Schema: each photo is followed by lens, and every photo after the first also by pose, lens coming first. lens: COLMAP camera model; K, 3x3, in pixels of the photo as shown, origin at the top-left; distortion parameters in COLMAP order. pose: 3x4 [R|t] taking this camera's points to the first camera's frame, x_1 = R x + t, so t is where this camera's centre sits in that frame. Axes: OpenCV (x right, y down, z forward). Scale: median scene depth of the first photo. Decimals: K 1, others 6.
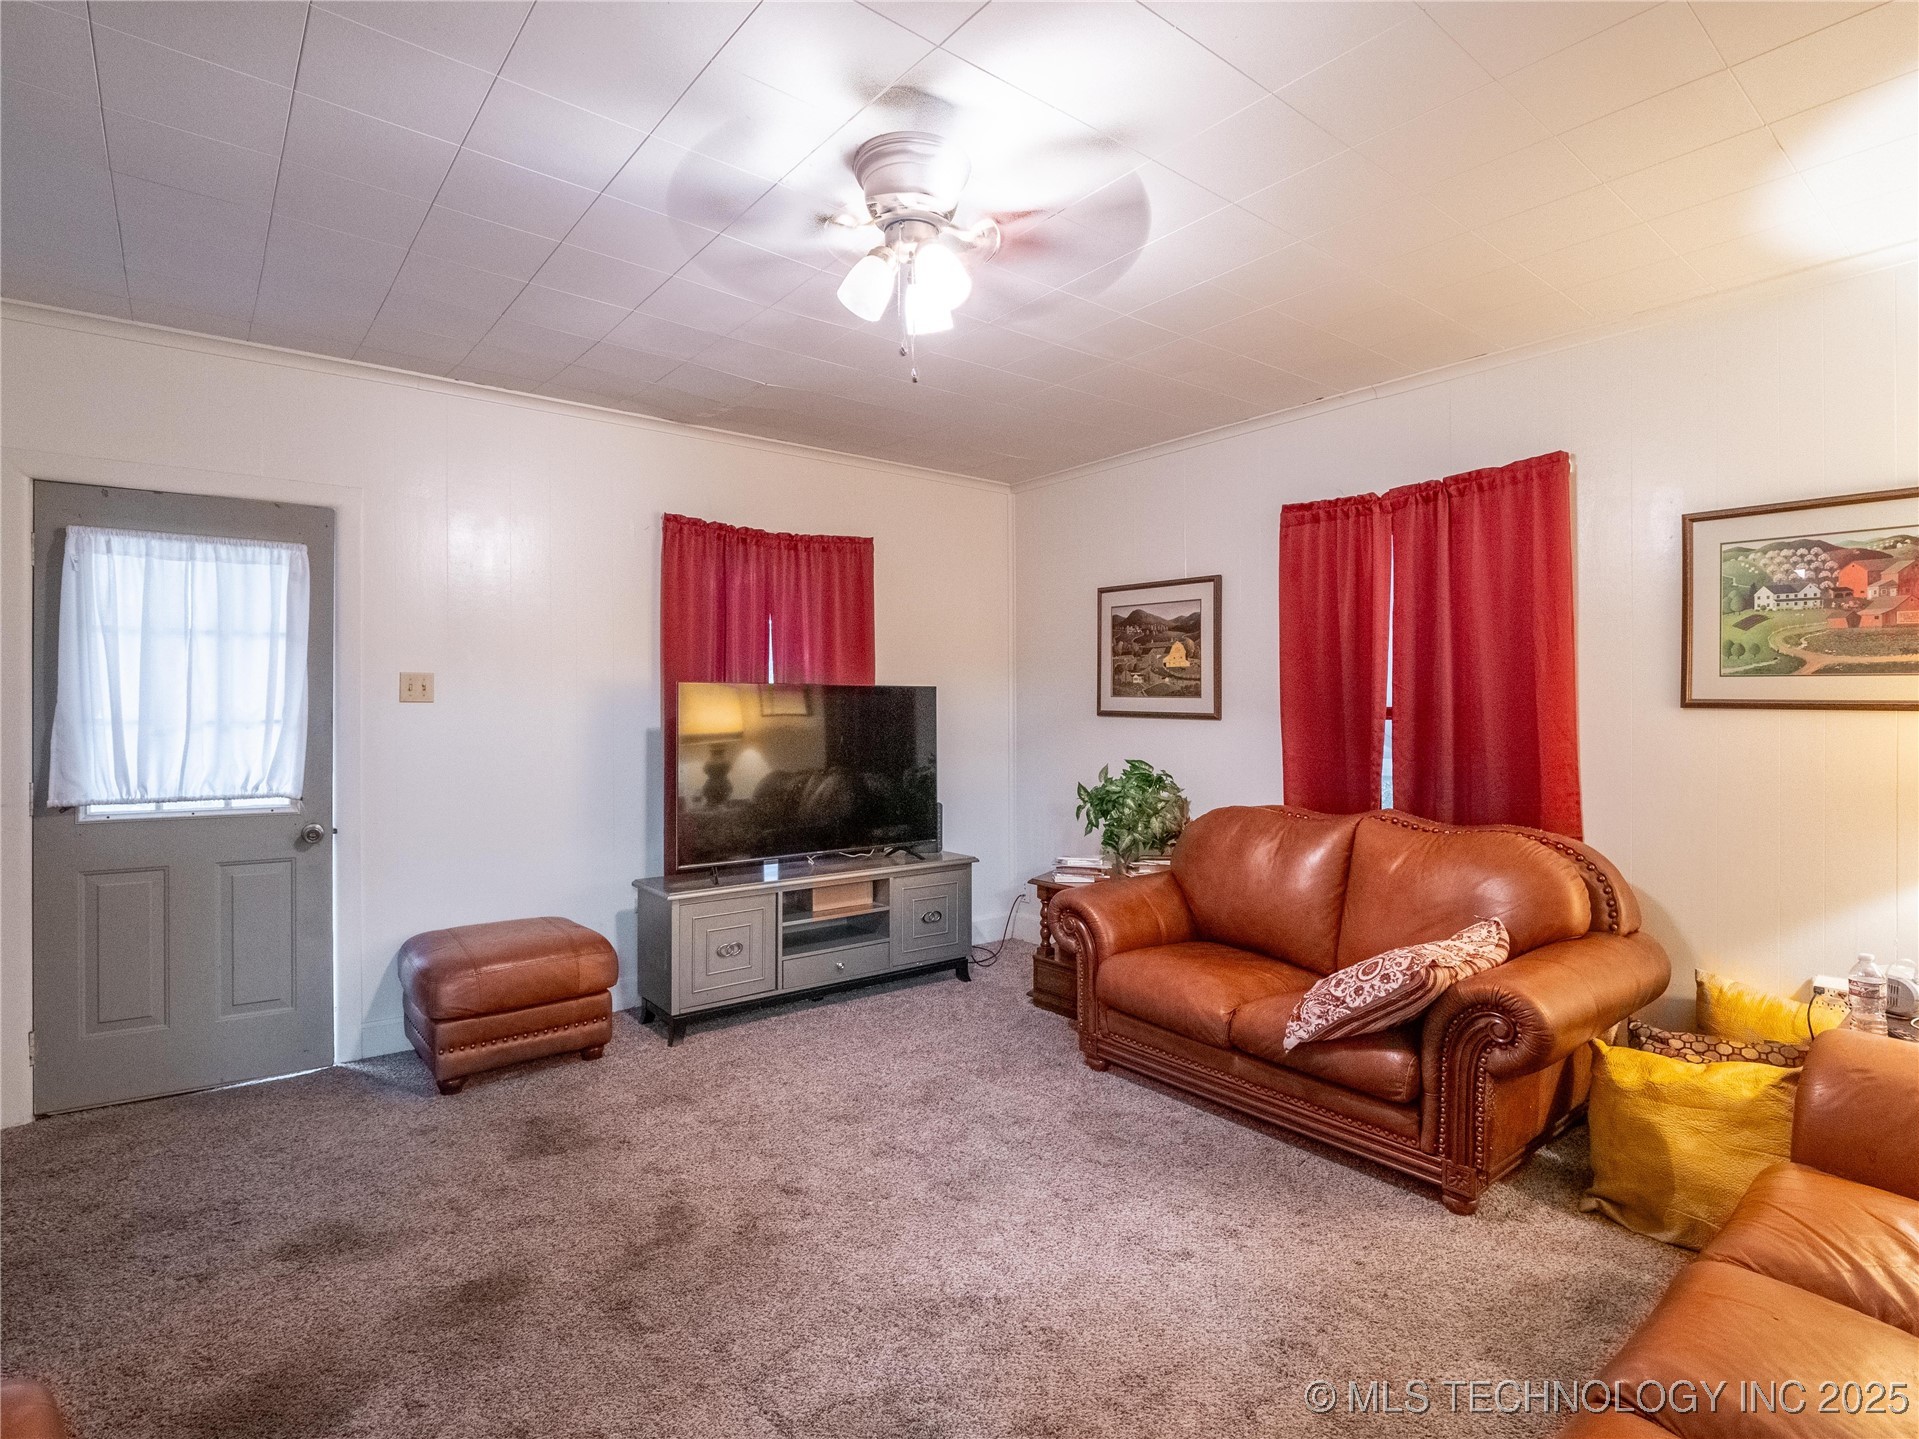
lens RADIAL K [[970.0, 0, 960.6], [0, 970.0, 707.8], [0, 0, 1]] dist [-0.013792, -0.000818]
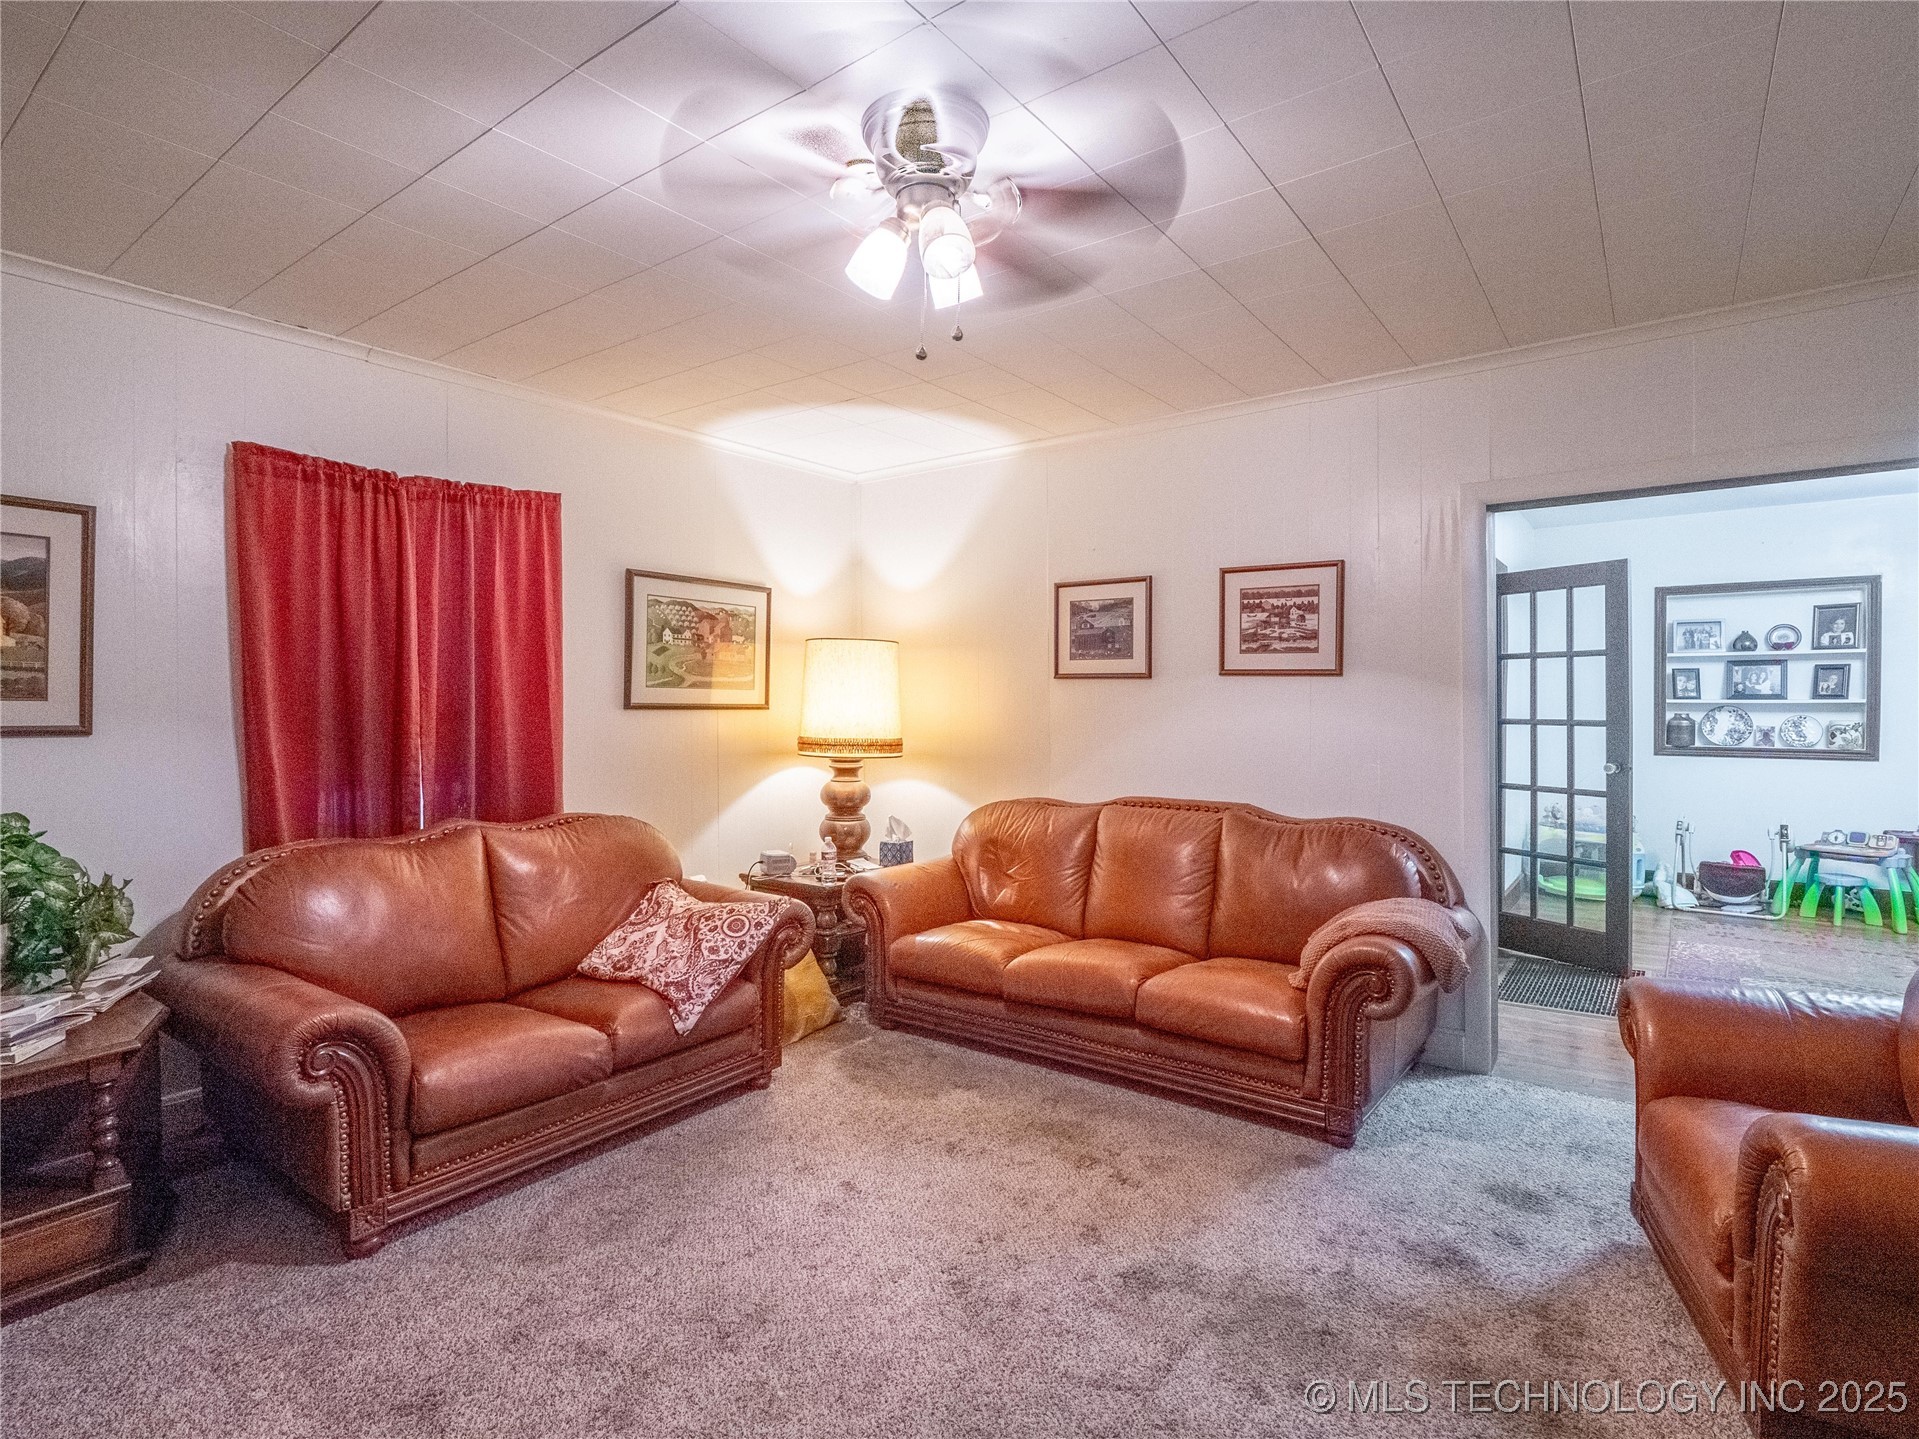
lens RADIAL K [[970.0, 0, 960.6], [0, 970.0, 707.8], [0, 0, 1]] dist [-0.013792, -0.000818]
pose [[-0.259220, -0.005138, 0.965805, -0.747847], [0.008361, 0.999936, 0.007564, -0.009012], [-0.965782, 0.010036, -0.259161, 0.951549]]
